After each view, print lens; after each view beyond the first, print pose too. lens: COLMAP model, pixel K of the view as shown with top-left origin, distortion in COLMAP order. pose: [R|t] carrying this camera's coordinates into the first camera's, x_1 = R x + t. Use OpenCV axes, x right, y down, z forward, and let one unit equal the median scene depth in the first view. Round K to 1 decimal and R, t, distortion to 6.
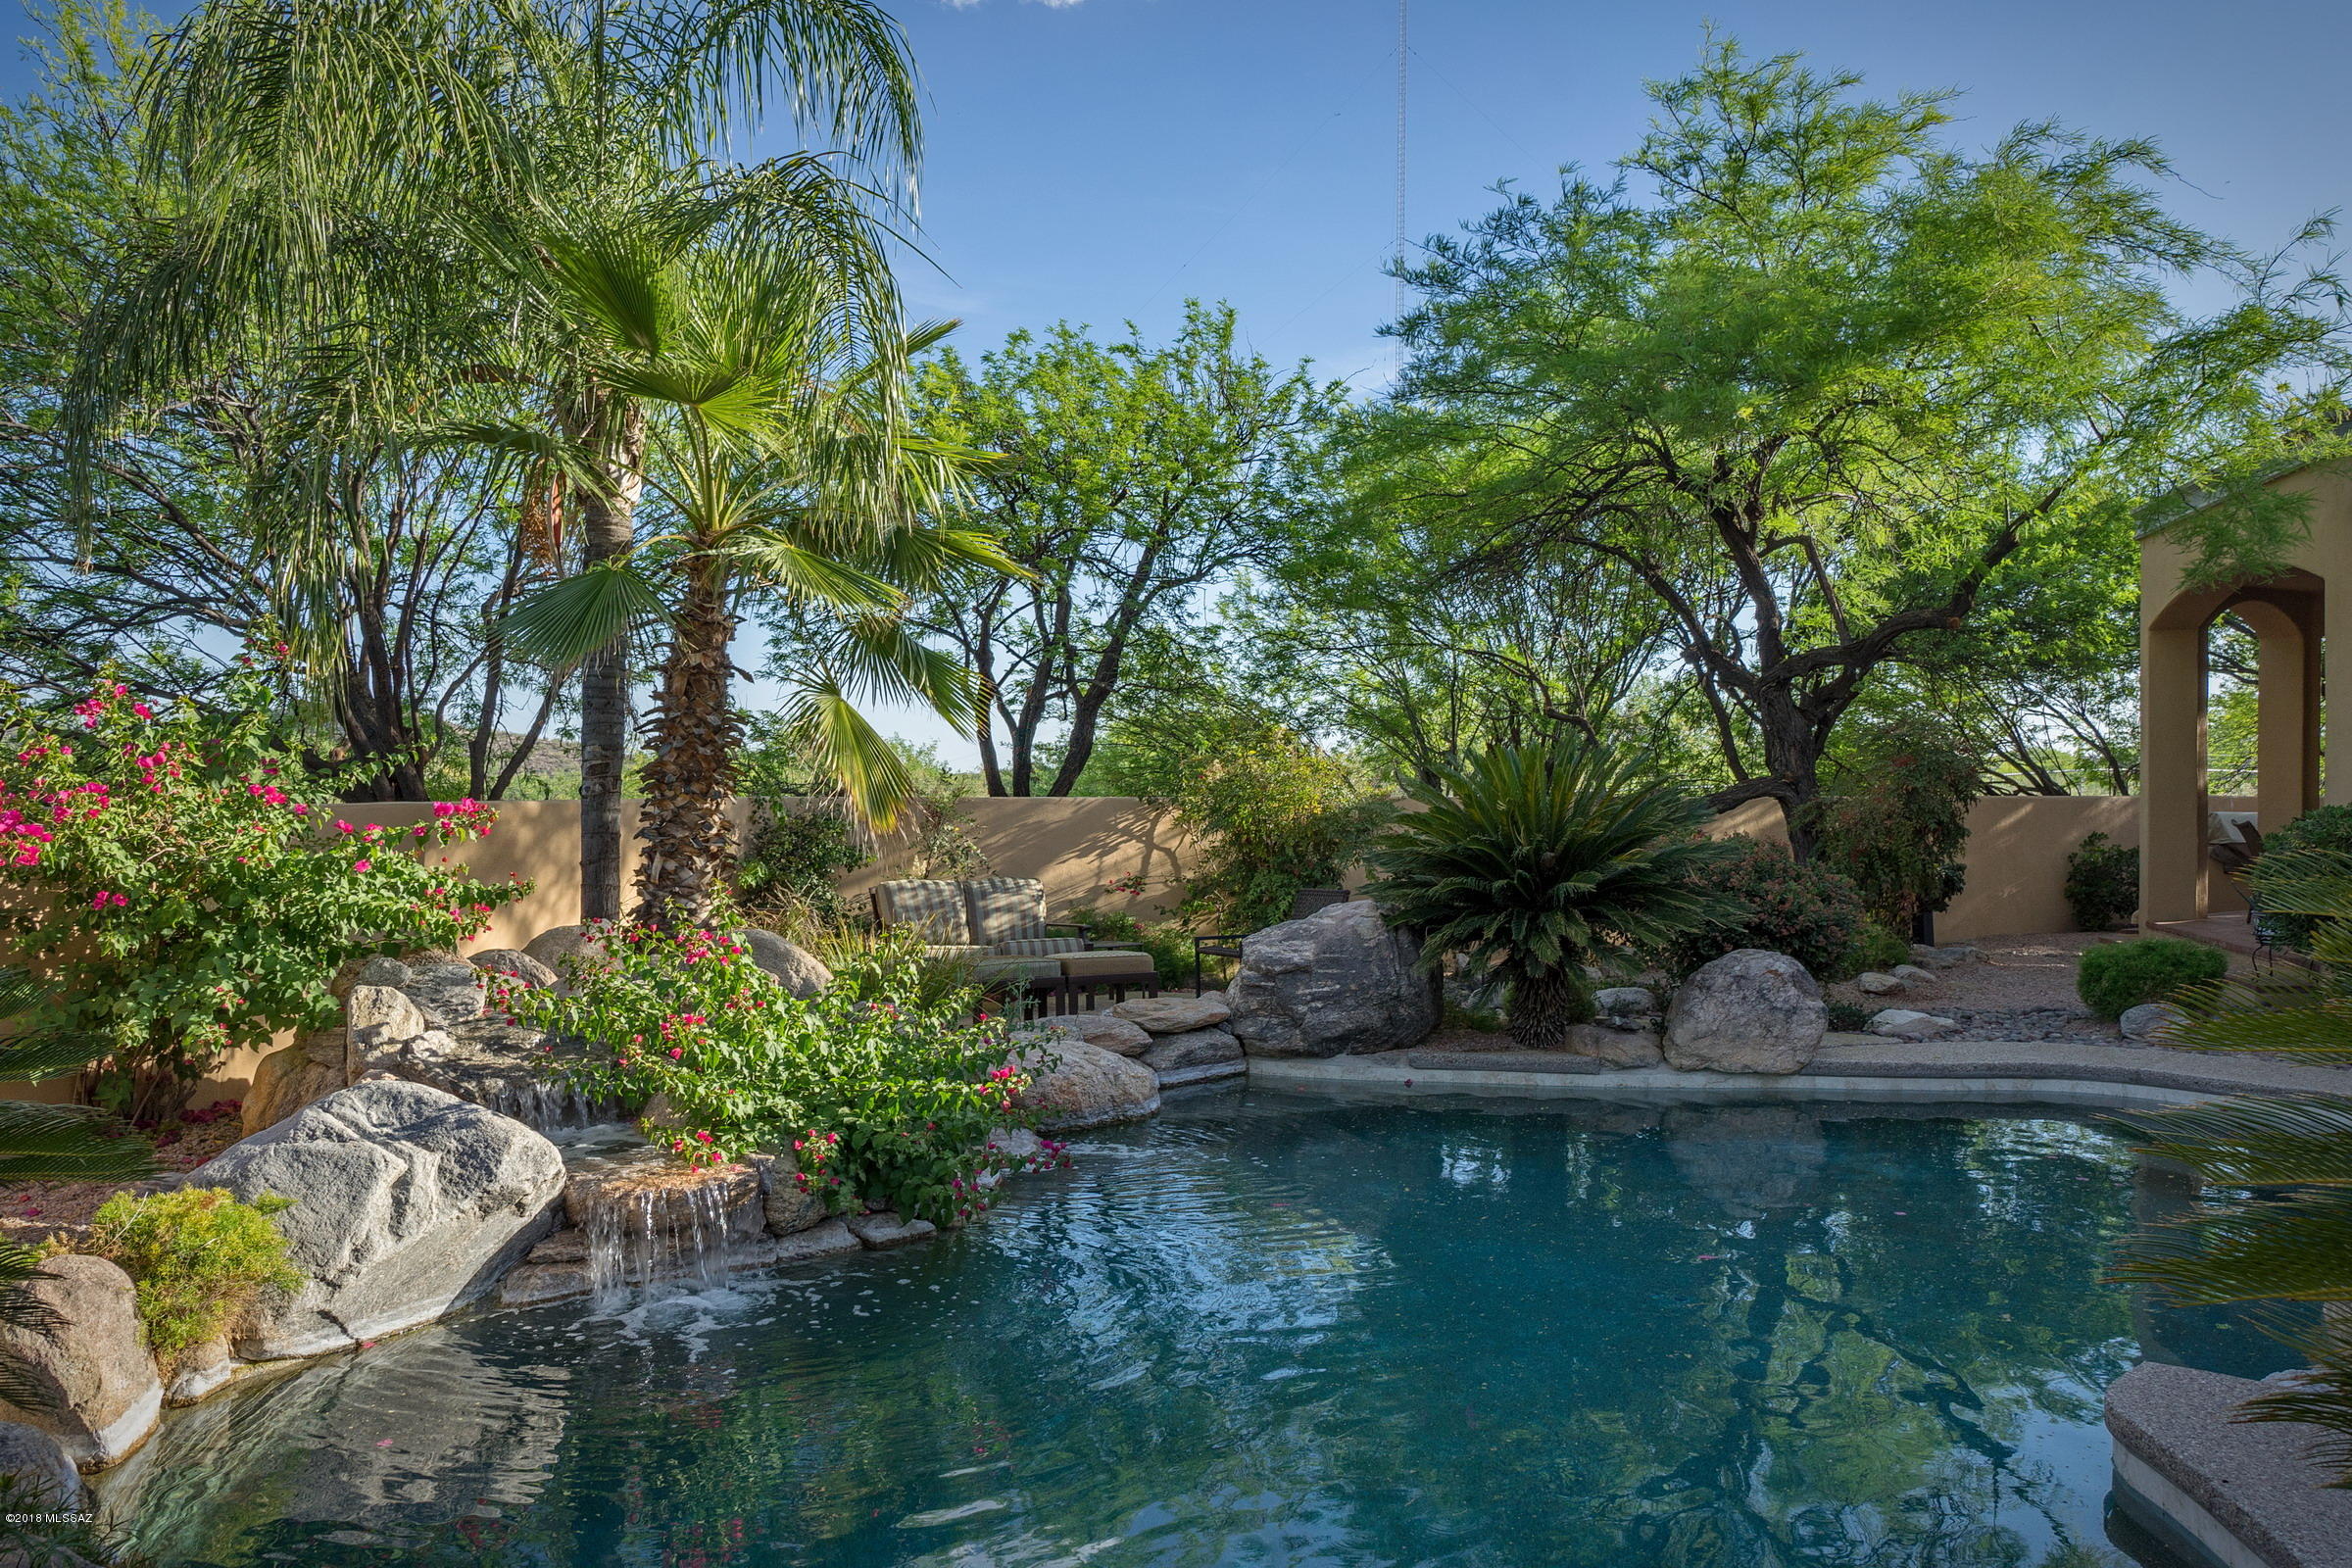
lens RADIAL K [[1815.0, 0, 1173.9], [0, 1815.0, 783.8], [0, 0, 1]] dist [-0.025634, -0.021140]
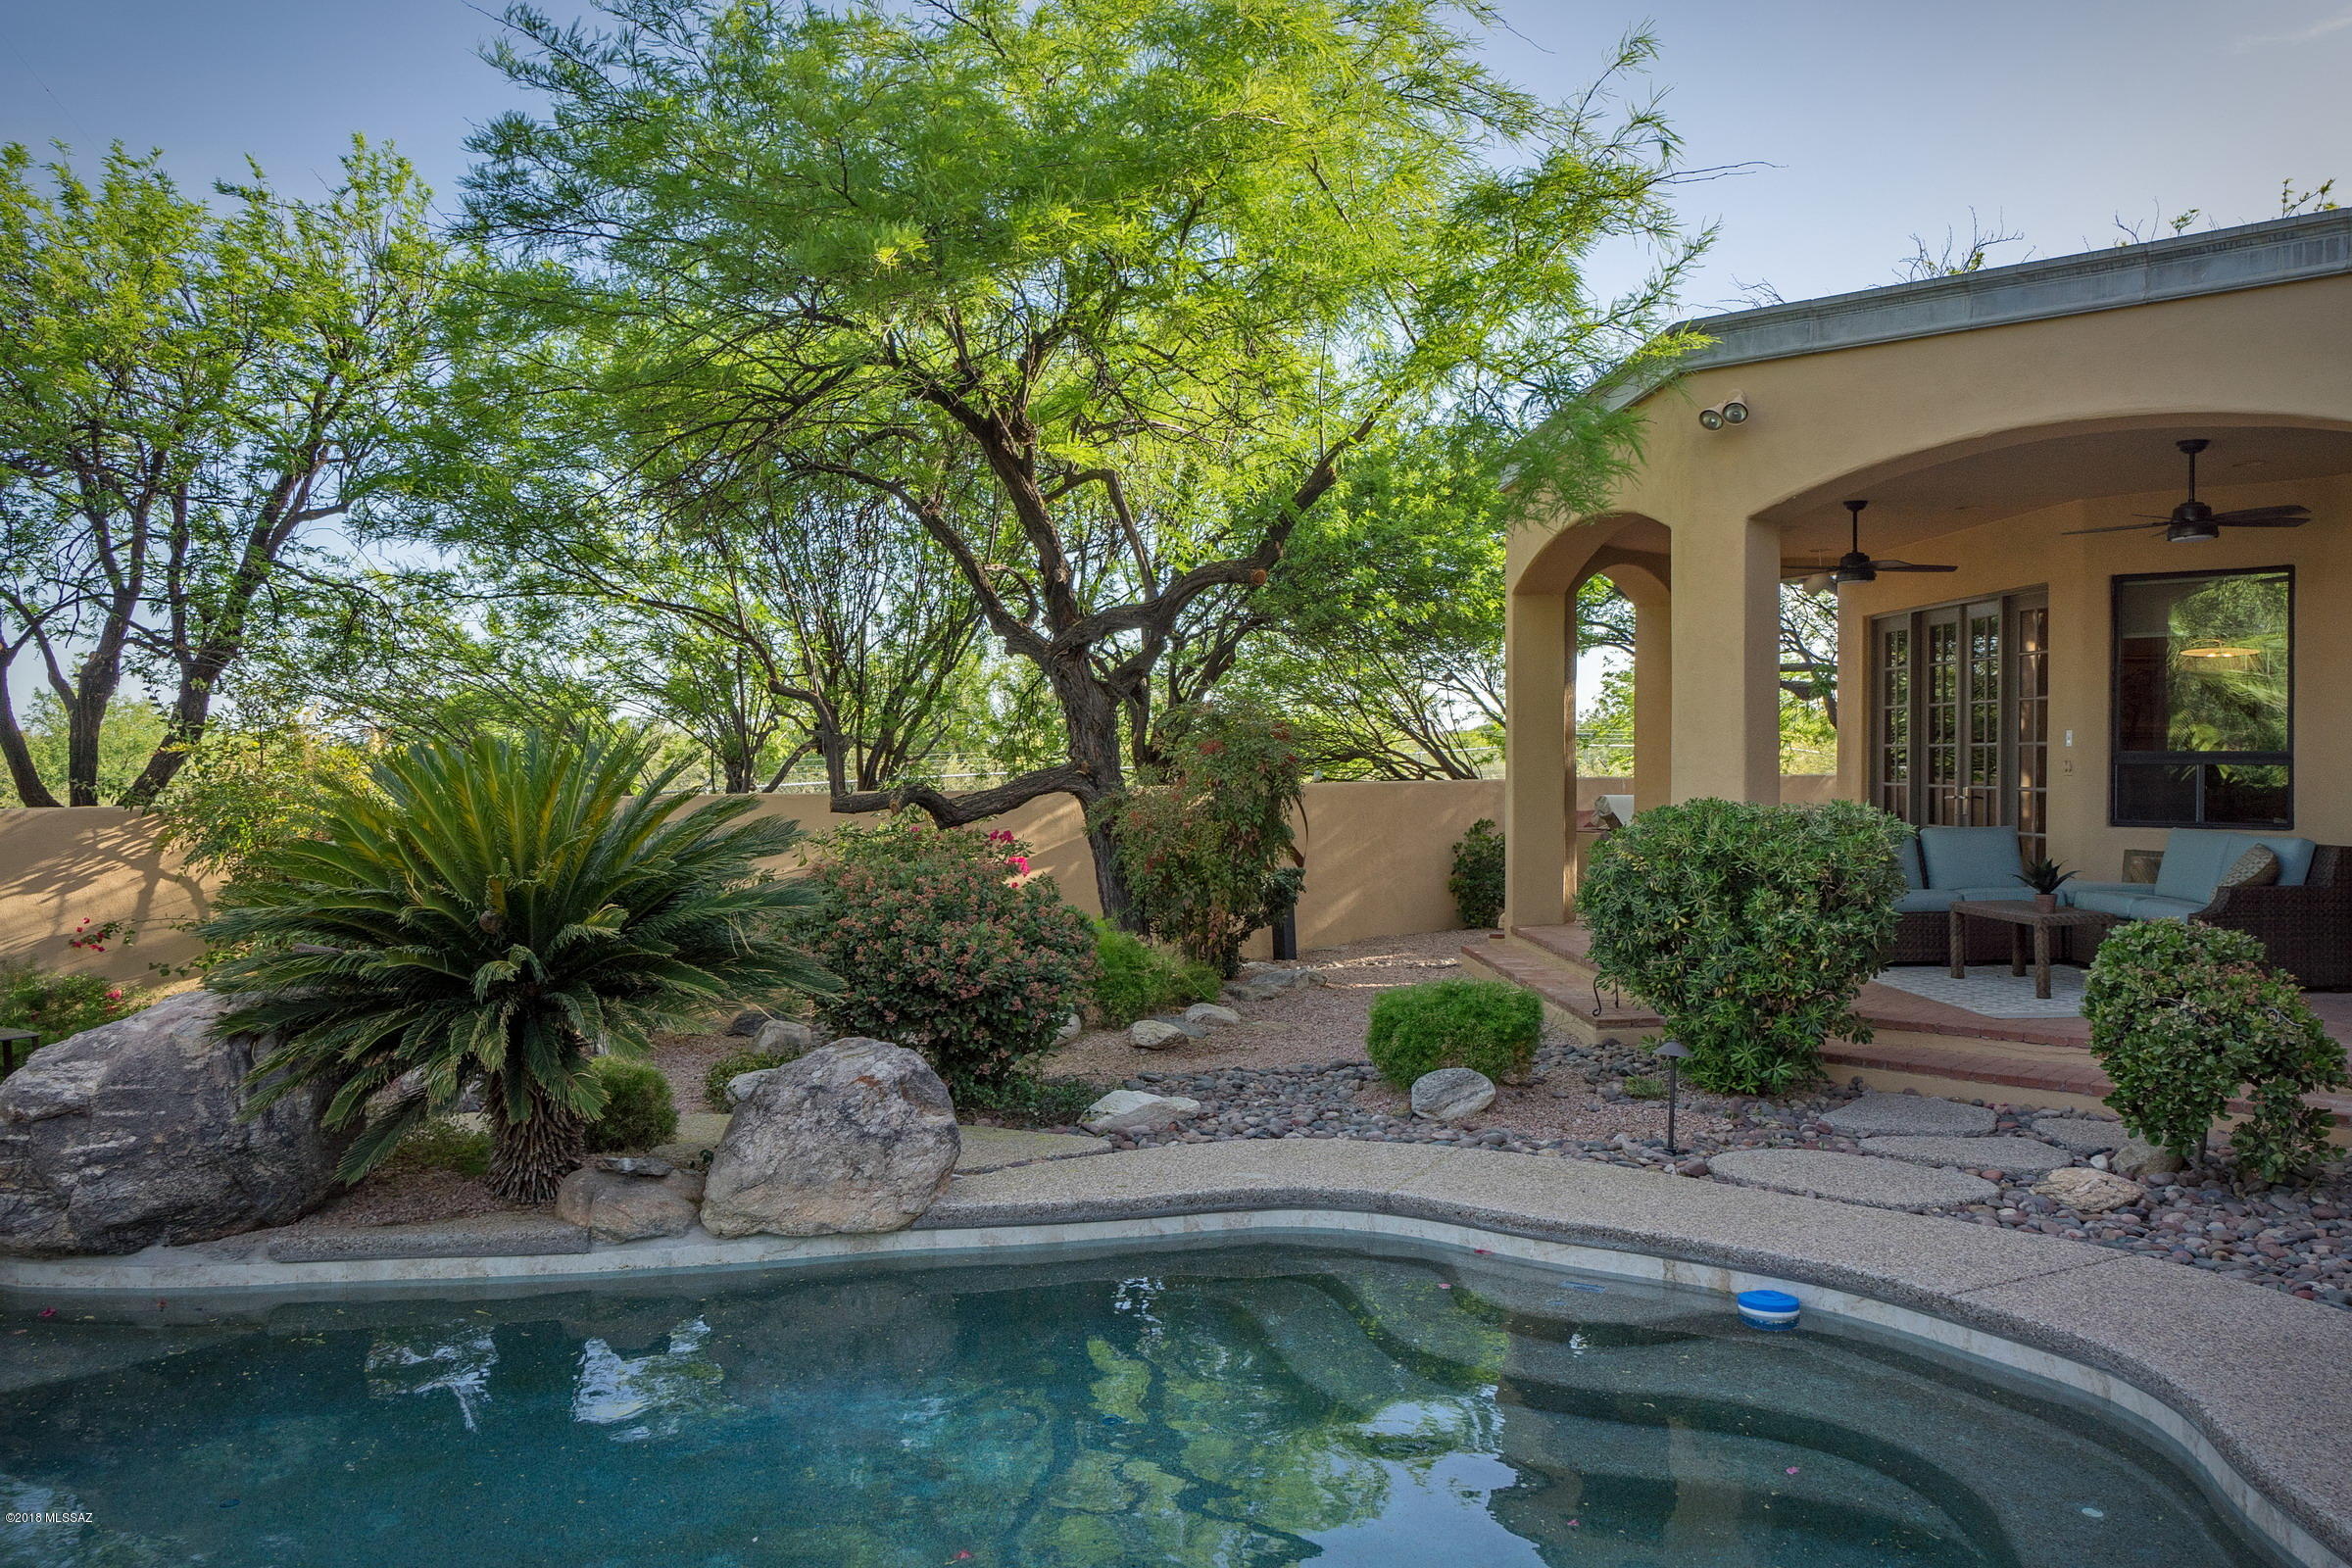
lens RADIAL K [[1815.0, 0, 1173.6], [0, 1815.0, 781.3], [0, 0, 1]] dist [-0.025634, -0.021140]
pose [[0.966143, -0.007005, 0.257911, 0.203477], [0.002974, 0.999867, 0.016015, -0.012302], [-0.257989, -0.014706, 0.966036, 0.247873]]
